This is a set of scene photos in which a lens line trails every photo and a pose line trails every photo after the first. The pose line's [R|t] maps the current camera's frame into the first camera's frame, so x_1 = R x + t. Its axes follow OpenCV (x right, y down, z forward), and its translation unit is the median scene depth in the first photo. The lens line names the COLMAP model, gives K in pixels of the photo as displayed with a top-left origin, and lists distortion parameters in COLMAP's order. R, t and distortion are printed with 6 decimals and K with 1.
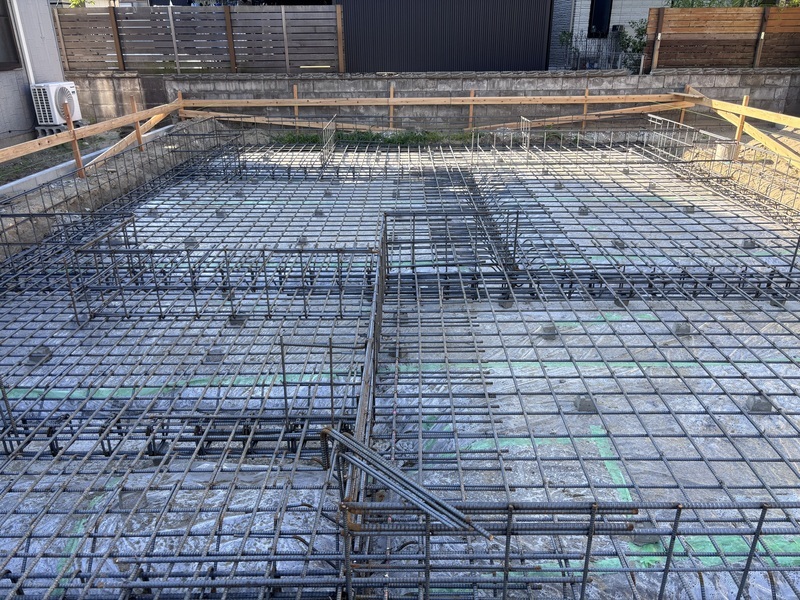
lens RADIAL K [[609.7, 0, 402.5], [0, 609.7, 306.0], [0, 0, 1]] dist [0.016310, -0.011947]
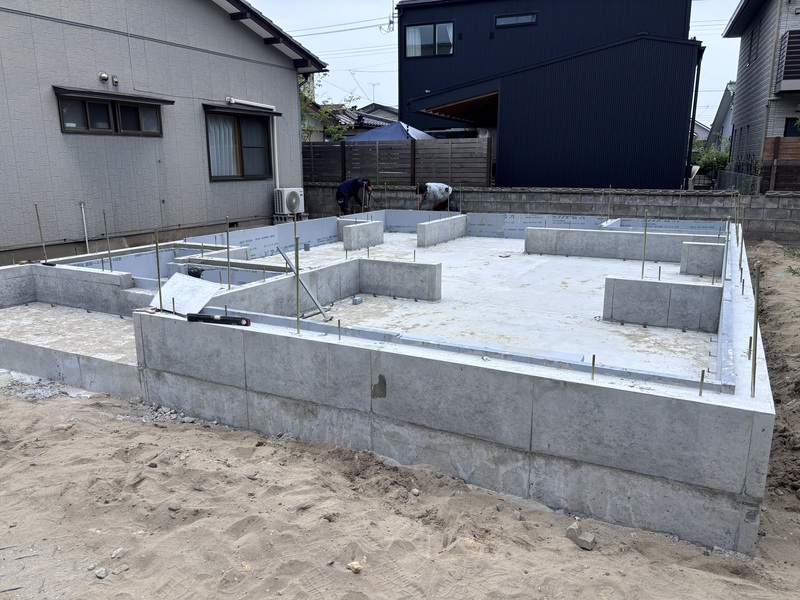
lens RADIAL K [[609.7, 0, 401.4], [0, 609.7, 299.1], [0, 0, 1]] dist [0.016310, -0.011947]
pose [[0.902594, 0.102192, -0.418189, 0.299210], [-0.179909, 0.972061, -0.150764, 0.069317], [0.391098, 0.211315, 0.895761, -0.159933]]
